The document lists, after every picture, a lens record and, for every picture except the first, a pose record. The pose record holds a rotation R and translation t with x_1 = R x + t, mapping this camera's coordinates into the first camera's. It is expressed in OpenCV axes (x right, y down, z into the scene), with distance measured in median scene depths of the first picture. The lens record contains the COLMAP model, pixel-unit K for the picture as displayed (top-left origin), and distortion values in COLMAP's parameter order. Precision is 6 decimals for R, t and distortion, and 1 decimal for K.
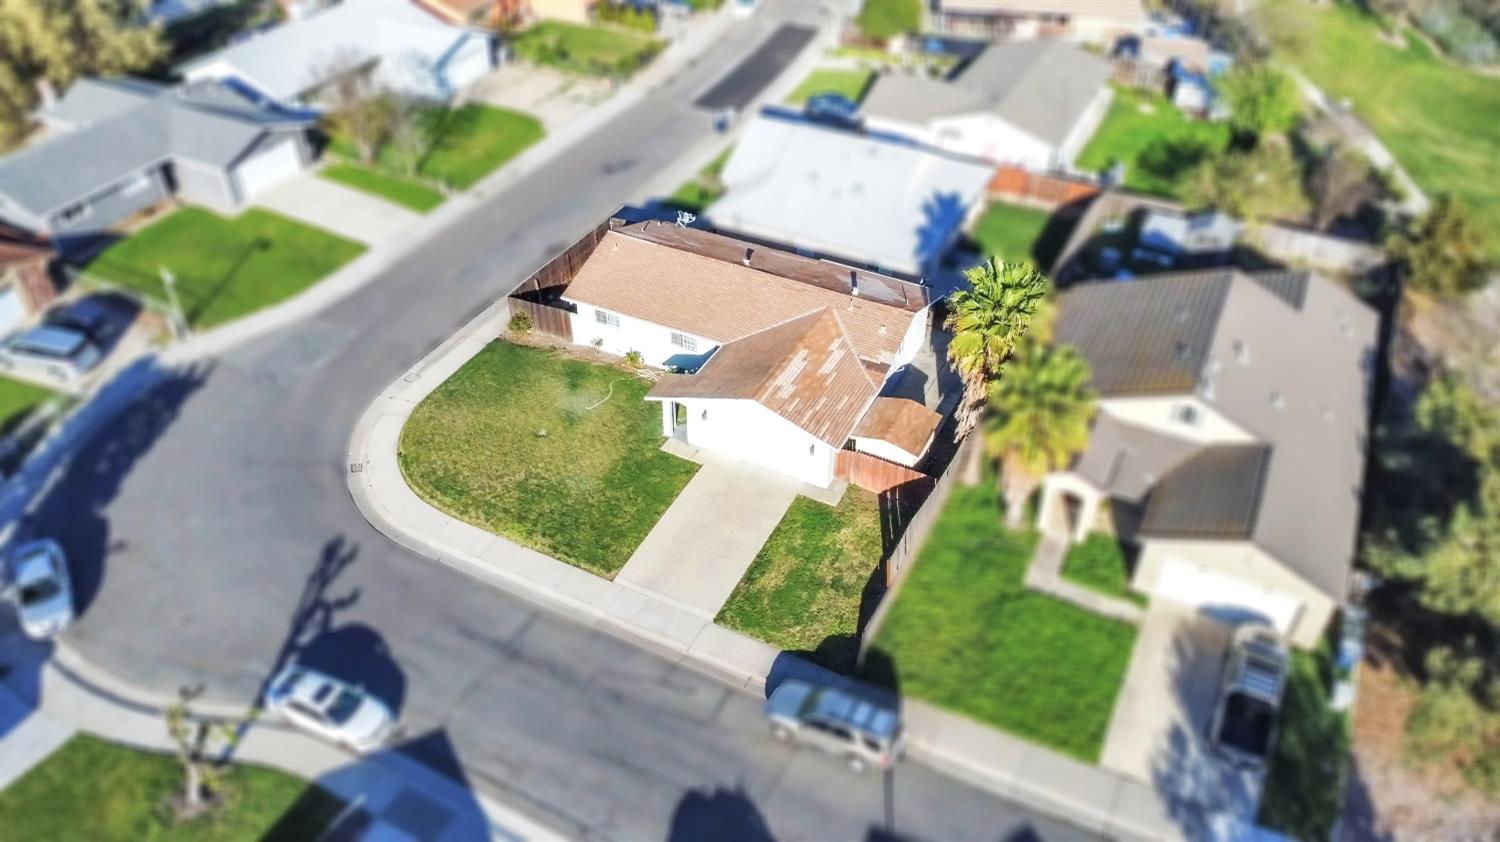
lens RADIAL K [[1088.1, 0, 750.0], [0, 1088.1, 421.0], [0, 0, 1]] dist [-0.027452, -0.008462]
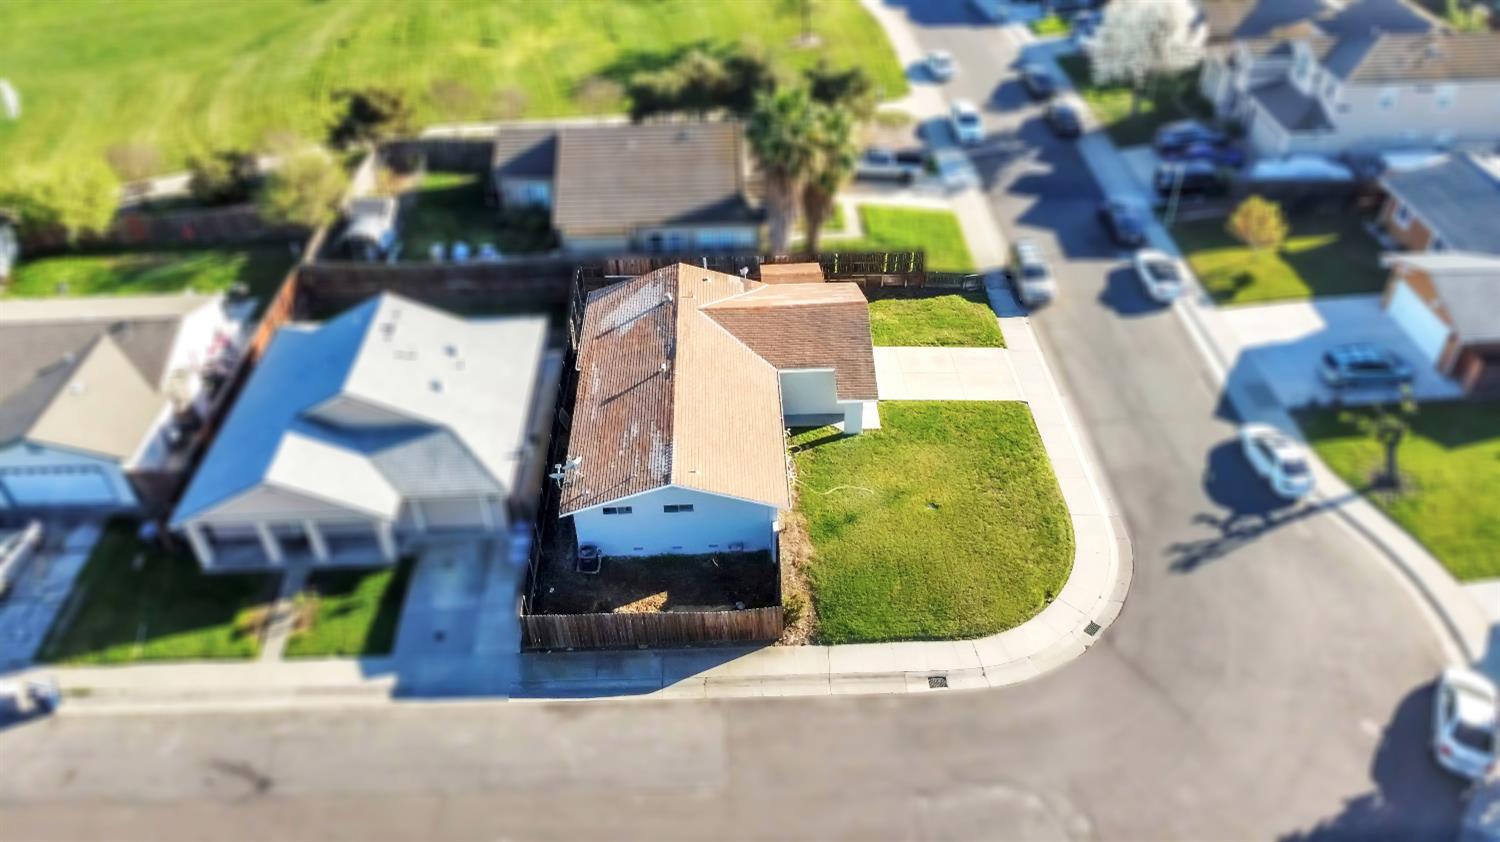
lens RADIAL K [[1088.1, 0, 750.0], [0, 1088.1, 421.0], [0, 0, 1]] dist [-0.027452, -0.008462]
pose [[-0.482746, -0.540121, 0.689366, -0.741840], [0.559505, 0.415356, 0.717240, -0.799511], [-0.673729, 0.731948, 0.101689, 0.983650]]
